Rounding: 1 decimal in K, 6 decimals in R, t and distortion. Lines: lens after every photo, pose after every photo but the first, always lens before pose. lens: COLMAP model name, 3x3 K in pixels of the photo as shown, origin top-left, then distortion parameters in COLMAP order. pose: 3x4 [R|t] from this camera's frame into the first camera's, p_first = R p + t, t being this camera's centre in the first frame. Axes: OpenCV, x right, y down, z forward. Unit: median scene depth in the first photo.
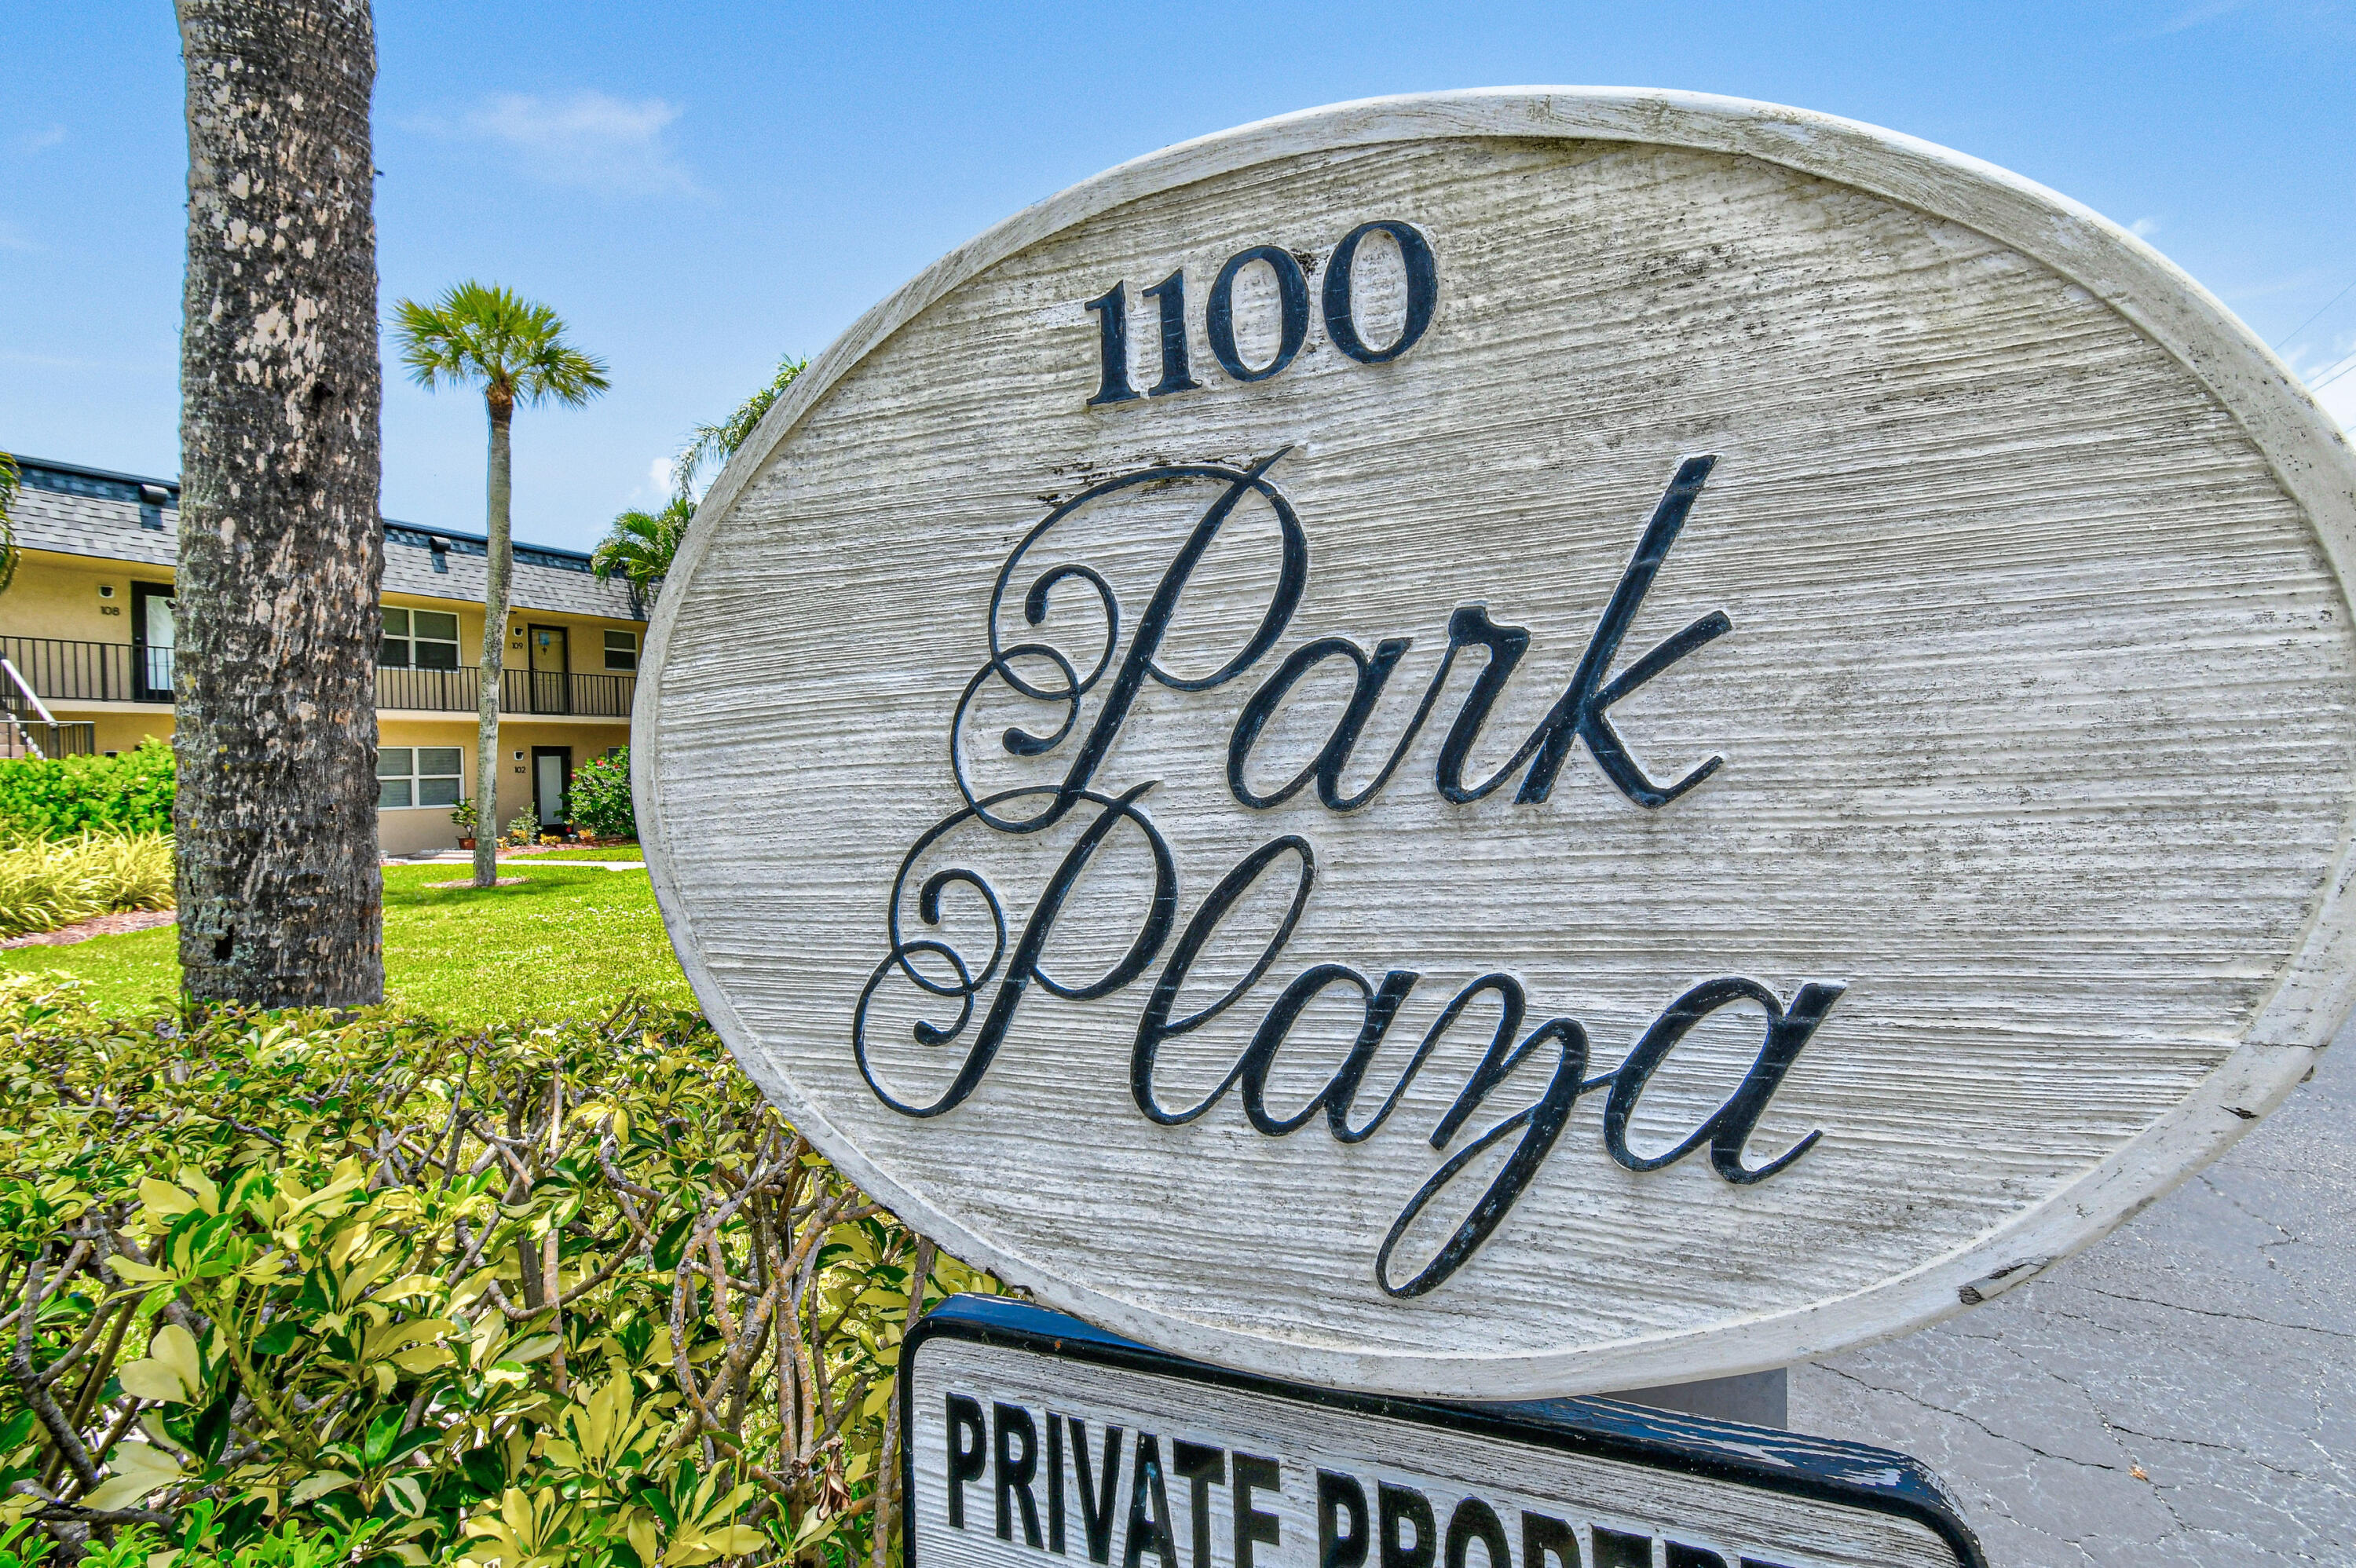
lens RADIAL K [[1117.7, 0, 1174.5], [0, 1117.7, 771.7], [0, 0, 1]] dist [0.014013, -0.000556]
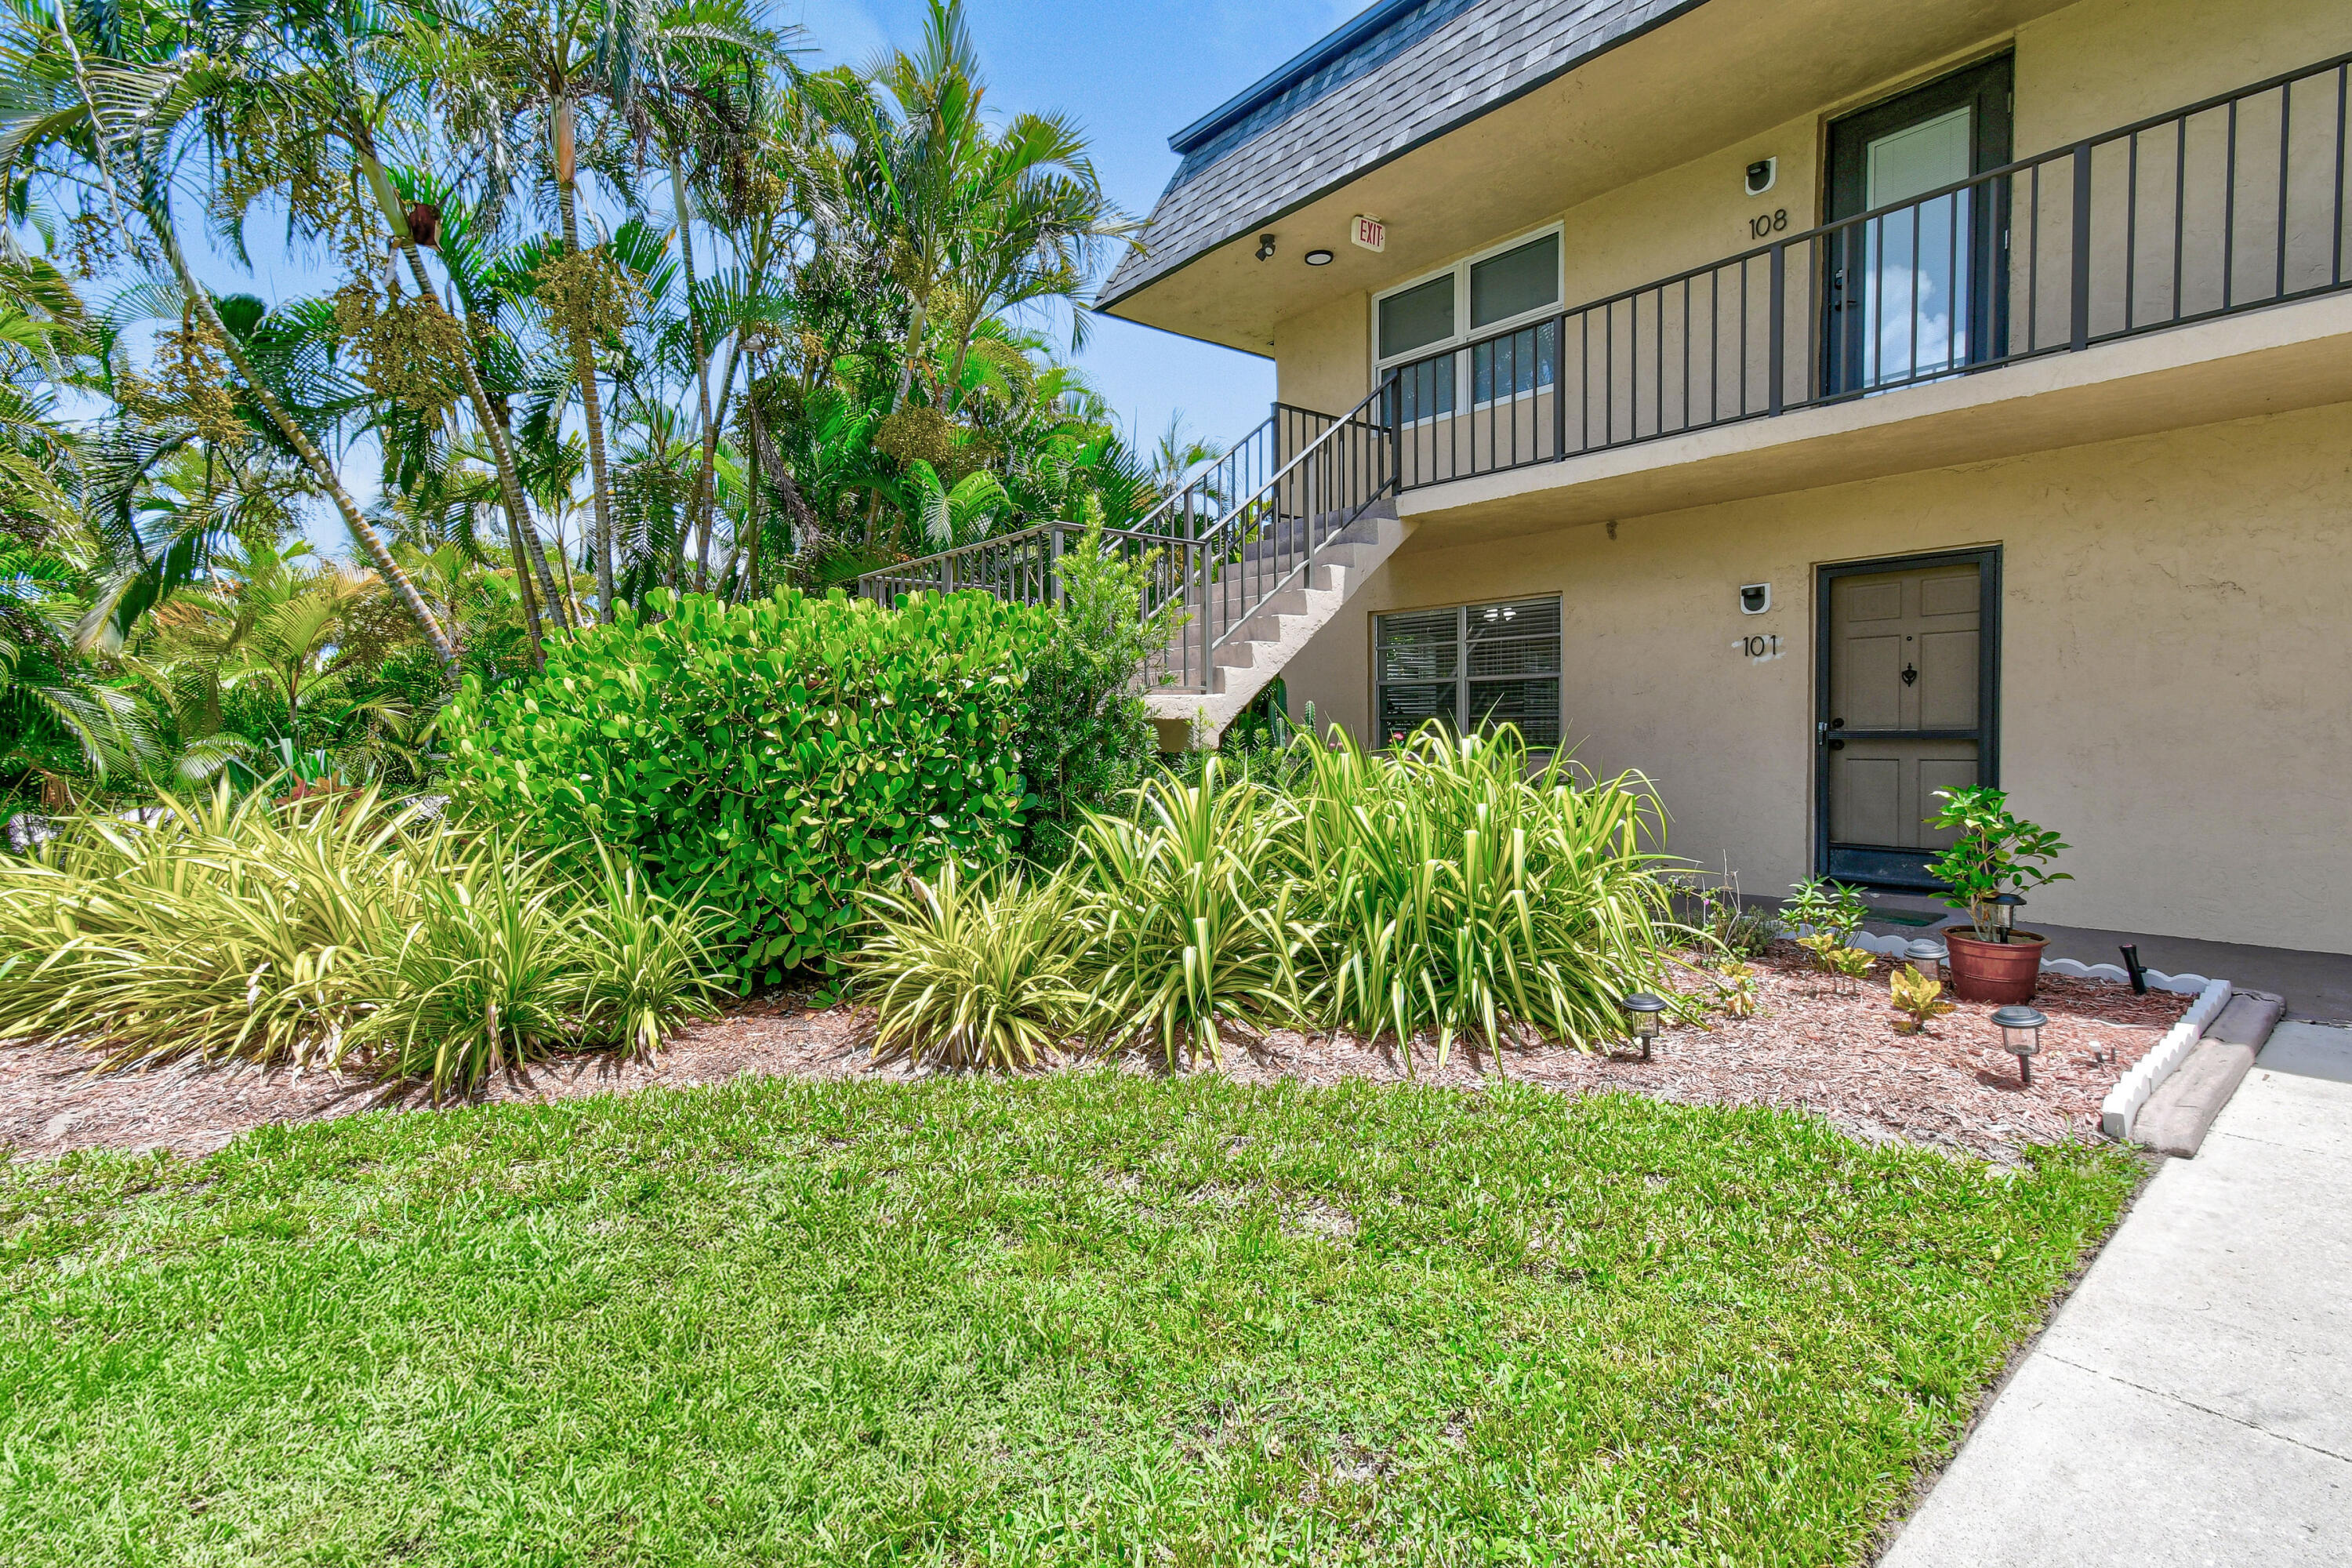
lens RADIAL K [[1115.9, 0, 1172.6], [0, 1115.9, 771.7], [0, 0, 1]] dist [0.014013, -0.000556]
pose [[-0.377817, 0.074778, -0.922855, -0.594935], [0.026344, 0.997198, 0.070017, 0.018076], [0.925505, 0.002141, -0.378729, 1.170779]]
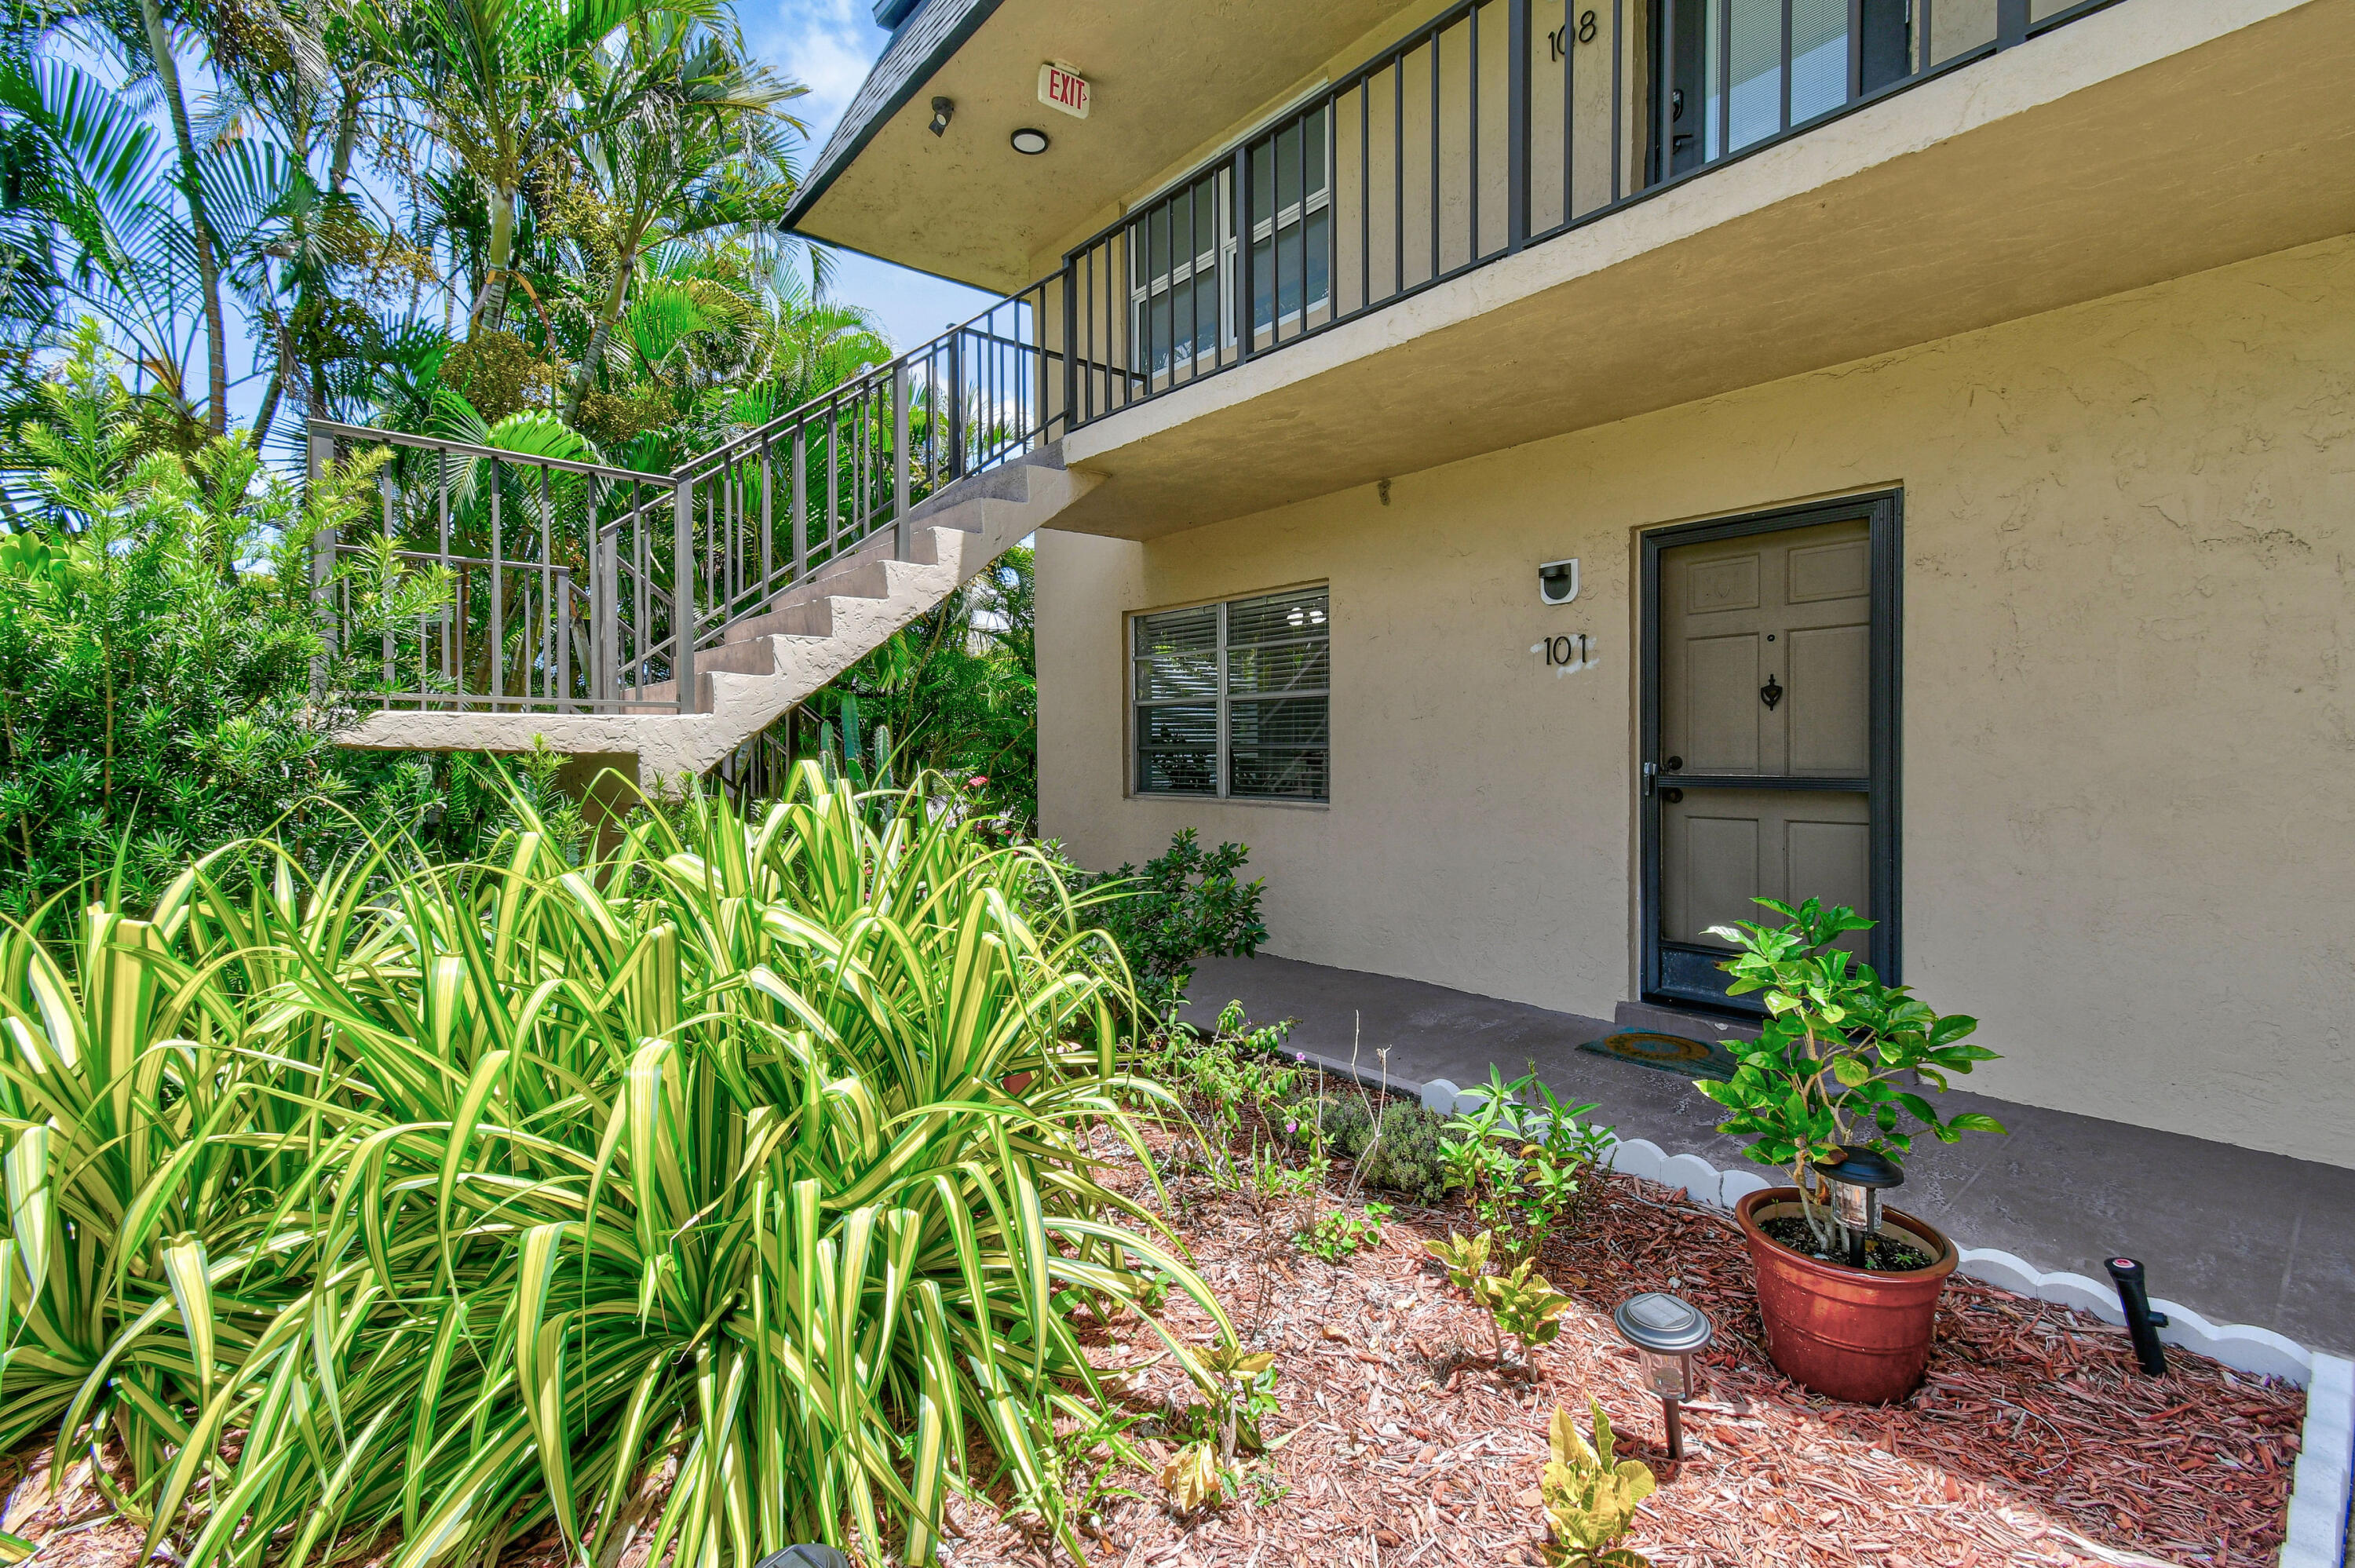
lens RADIAL K [[1043.6, 0, 1193.4], [0, 1043.6, 774.2], [0, 0, 1]] dist [0.013162, 0.000004]
pose [[-0.377943, 0.058799, -0.923960, -0.809425], [0.020930, 0.998269, 0.054967, 0.021922], [0.925592, 0.001436, -0.378520, 1.237277]]
